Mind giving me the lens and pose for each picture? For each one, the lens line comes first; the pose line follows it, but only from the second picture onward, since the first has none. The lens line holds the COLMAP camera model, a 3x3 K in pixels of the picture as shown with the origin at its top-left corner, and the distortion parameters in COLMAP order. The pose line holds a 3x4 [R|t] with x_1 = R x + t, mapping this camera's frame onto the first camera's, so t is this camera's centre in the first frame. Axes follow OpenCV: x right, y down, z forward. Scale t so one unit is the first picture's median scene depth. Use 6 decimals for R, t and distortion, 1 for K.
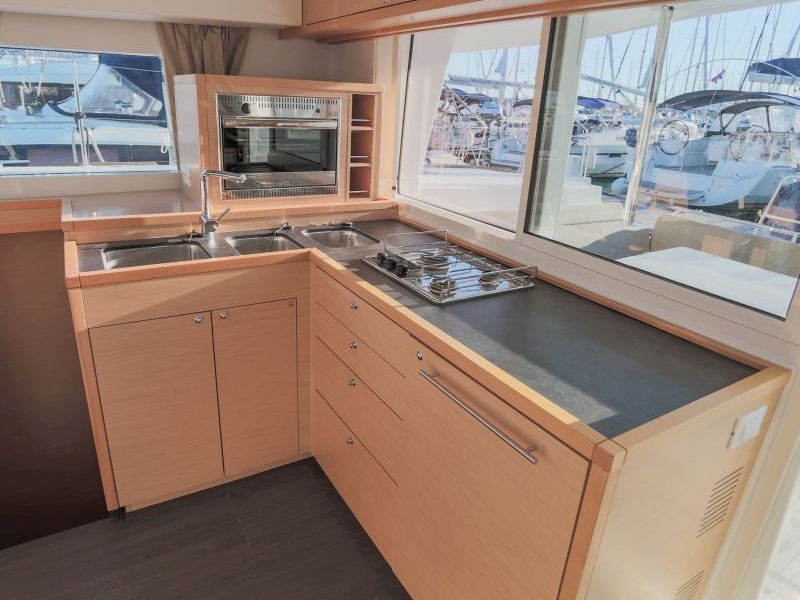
lens RADIAL K [[524.5, 0, 400.0], [0, 524.5, 300.0], [0, 0, 1]] dist [-0.038967, 0.002797]
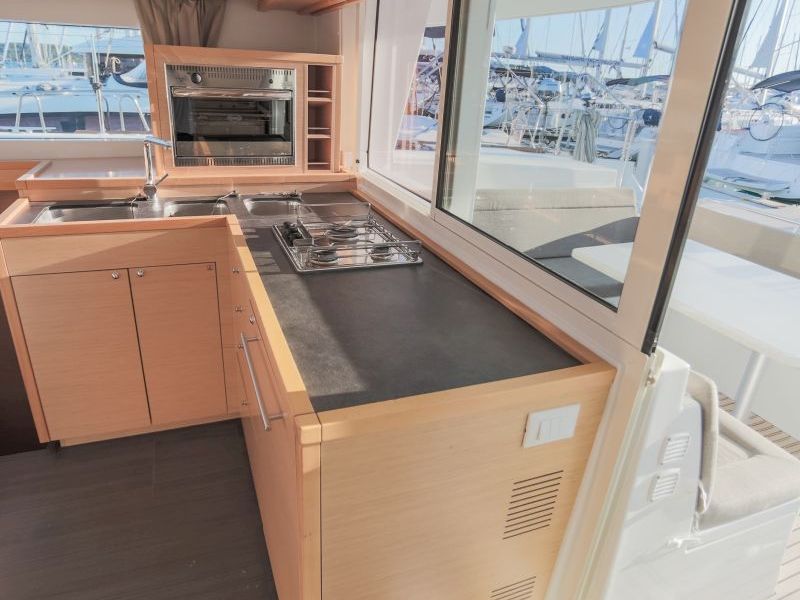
lens RADIAL K [[524.5, 0, 400.0], [0, 524.5, 300.0], [0, 0, 1]] dist [-0.038967, 0.002797]
pose [[0.985426, 0.071245, -0.154466, 0.280712], [-0.065516, 0.996973, 0.041873, 0.003158], [0.156982, -0.031143, 0.987110, 0.026921]]
